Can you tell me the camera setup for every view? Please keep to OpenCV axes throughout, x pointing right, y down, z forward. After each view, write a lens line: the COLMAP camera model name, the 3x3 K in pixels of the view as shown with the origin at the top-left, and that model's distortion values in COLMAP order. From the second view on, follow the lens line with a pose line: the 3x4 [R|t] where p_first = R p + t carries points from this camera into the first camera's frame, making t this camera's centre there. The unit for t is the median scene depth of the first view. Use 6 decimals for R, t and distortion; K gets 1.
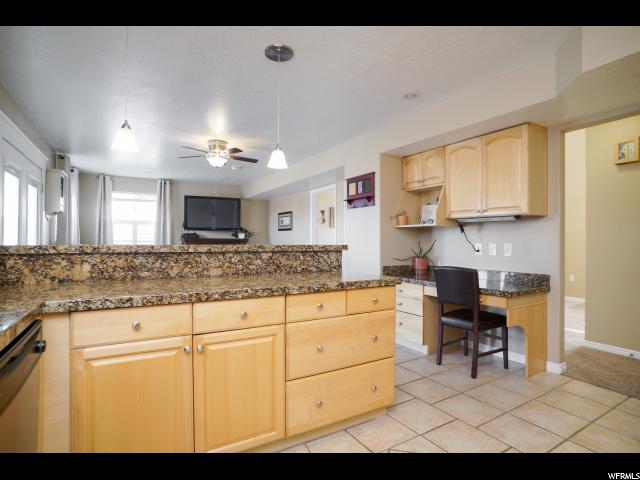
lens RADIAL K [[341.0, 0, 327.4], [0, 341.0, 242.2], [0, 0, 1]] dist [-0.049470, 0.000976]
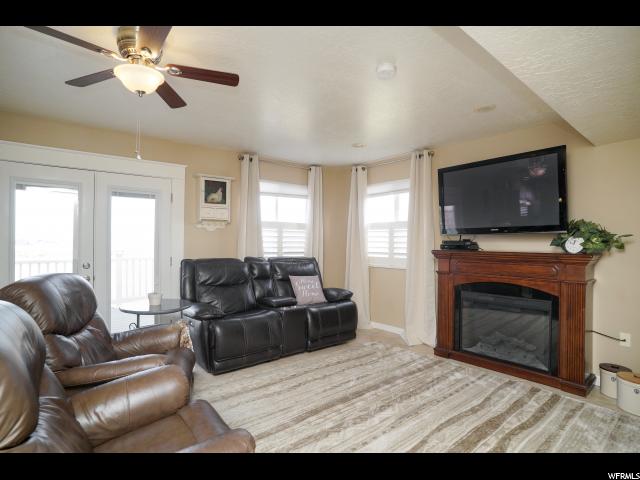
lens RADIAL K [[341.0, 0, 327.4], [0, 341.0, 242.2], [0, 0, 1]] dist [-0.049470, 0.000976]
pose [[0.158584, -0.006009, -0.987327, 0.198145], [0.000764, 0.999982, -0.005963, -0.065693], [0.987345, 0.000191, 0.158586, 2.210701]]
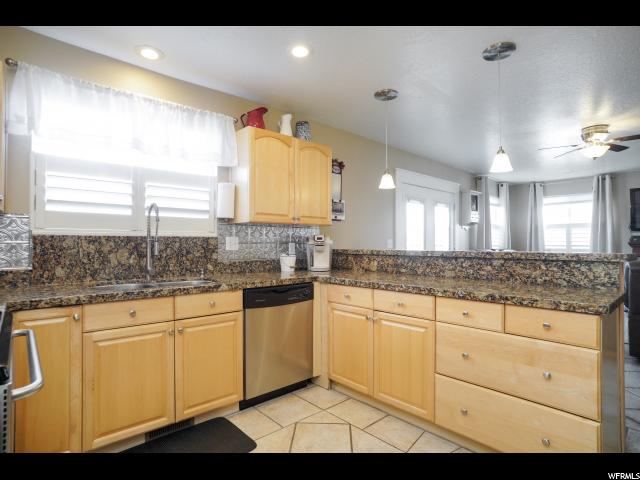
lens RADIAL K [[338.3, 0, 311.6], [0, 338.3, 241.9], [0, 0, 1]] dist [-0.001783, -0.000299]
pose [[0.187504, -0.010461, -0.982208, 0.678385], [0.000711, 0.999944, -0.010514, -0.010534], [0.982264, 0.001273, 0.187501, 0.280673]]
